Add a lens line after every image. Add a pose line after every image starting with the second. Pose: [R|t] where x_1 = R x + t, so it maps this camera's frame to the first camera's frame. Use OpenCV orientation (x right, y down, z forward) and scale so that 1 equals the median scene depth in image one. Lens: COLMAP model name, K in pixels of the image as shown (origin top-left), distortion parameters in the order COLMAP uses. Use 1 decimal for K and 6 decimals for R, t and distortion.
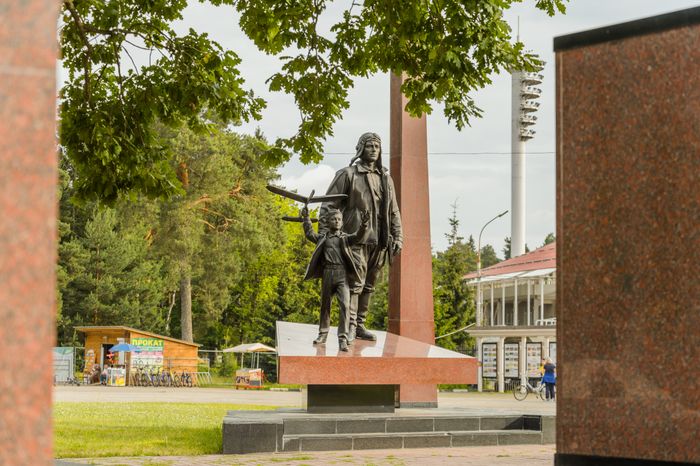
lens RADIAL K [[1668.1, 0, 349.1], [0, 1668.1, 235.1], [0, 0, 1]] dist [-0.269221, 0.000000]
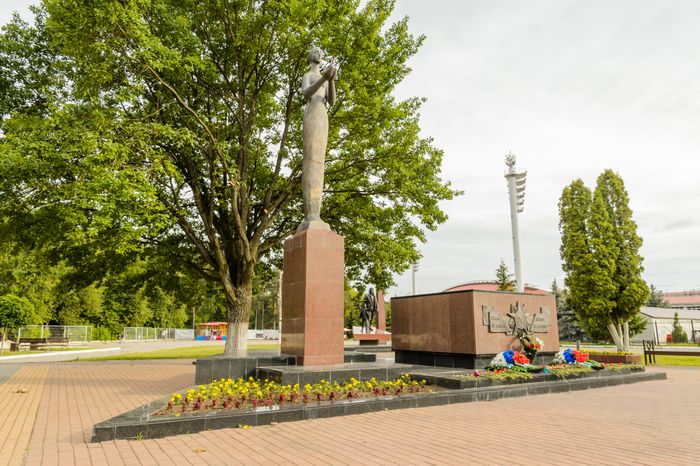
lens RADIAL K [[455.7, 0, 345.4], [0, 455.7, 236.9], [0, 0, 1]] dist [-0.020479, -0.002133]
pose [[0.998640, -0.016629, -0.049410, 0.005198], [0.010048, 0.991387, -0.130578, -0.034709], [0.051156, 0.129904, 0.990206, -0.359971]]
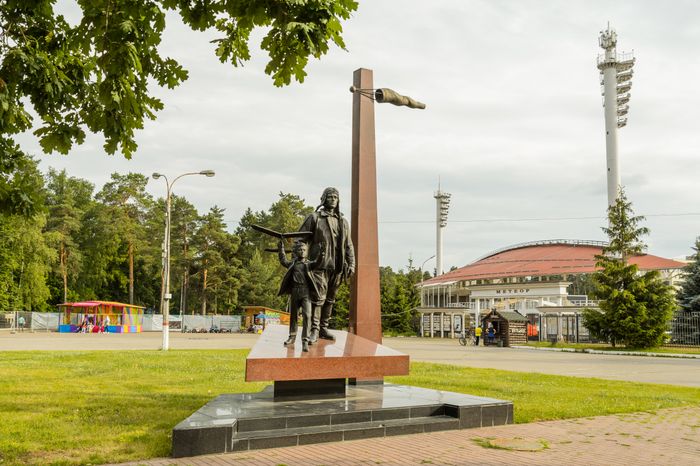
lens RADIAL K [[676.3, 0, 342.9], [0, 676.3, 238.0], [0, 0, 1]] dist [-0.025837, 0.000000]
pose [[0.999168, 0.002741, -0.040692, 0.045397], [-0.004456, 0.999104, -0.042095, 0.003258], [0.040540, 0.042242, 0.998285, 0.451826]]
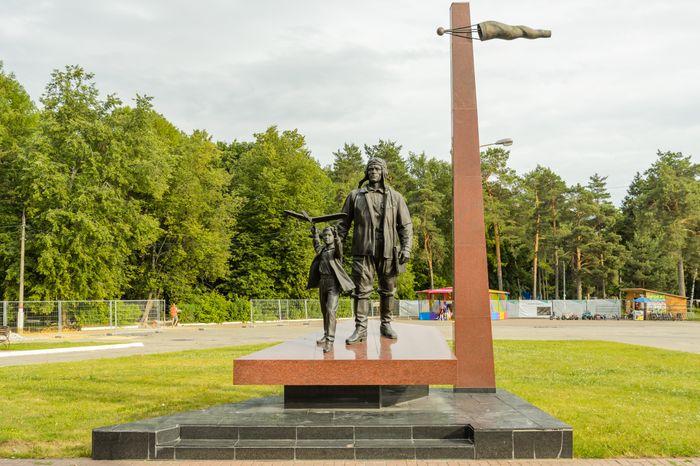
lens RADIAL K [[744.1, 0, 346.8], [0, 744.1, 238.4], [0, 0, 1]] dist [-0.034707, 0.000000]
pose [[0.829063, -0.052849, -0.556652, 0.280270], [0.048516, 0.998568, -0.022546, 0.004819], [0.557047, -0.008314, 0.830439, 0.567322]]
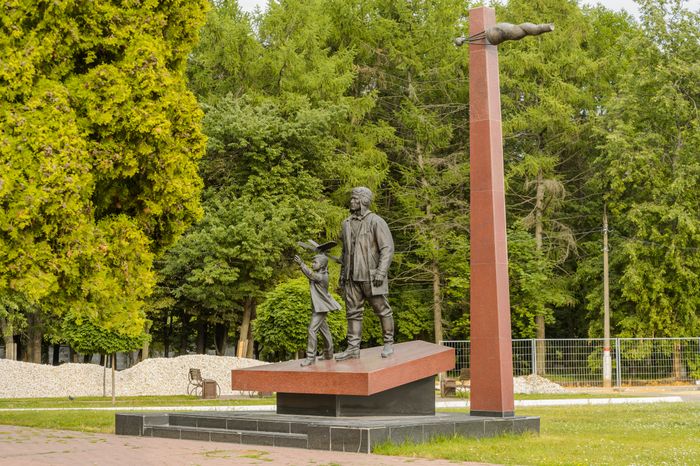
lens RADIAL K [[1377.7, 0, 349.2], [0, 1377.7, 234.7], [0, 0, 1]] dist [-0.107418, 0.000000]
pose [[0.213404, -0.084167, -0.973332, 0.997922], [0.073937, 0.994816, -0.069814, 0.043690], [0.974162, -0.057067, 0.218521, 0.775370]]
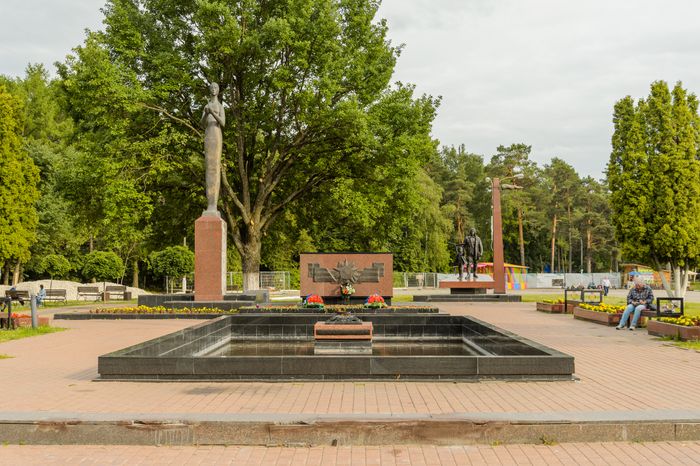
lens RADIAL K [[821.2, 0, 343.8], [0, 821.2, 234.2], [0, 0, 1]] dist [-0.062981, 0.000000]
pose [[0.817831, -0.035385, -0.574369, 0.943988], [0.048408, 0.998800, 0.007394, -0.077456], [0.573418, -0.033851, 0.818563, -0.890333]]
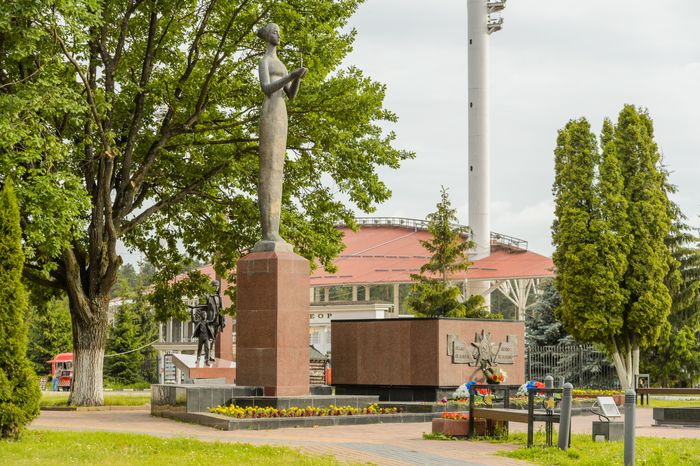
lens RADIAL K [[1559.1, 0, 345.1], [0, 1559.1, 231.6], [0, 0, 1]] dist [-0.096552, 0.000000]
pose [[0.973783, 0.013397, 0.227083, -0.339548], [-0.010828, 0.999863, -0.012555, -0.108658], [-0.227220, 0.009767, 0.973794, -1.387136]]
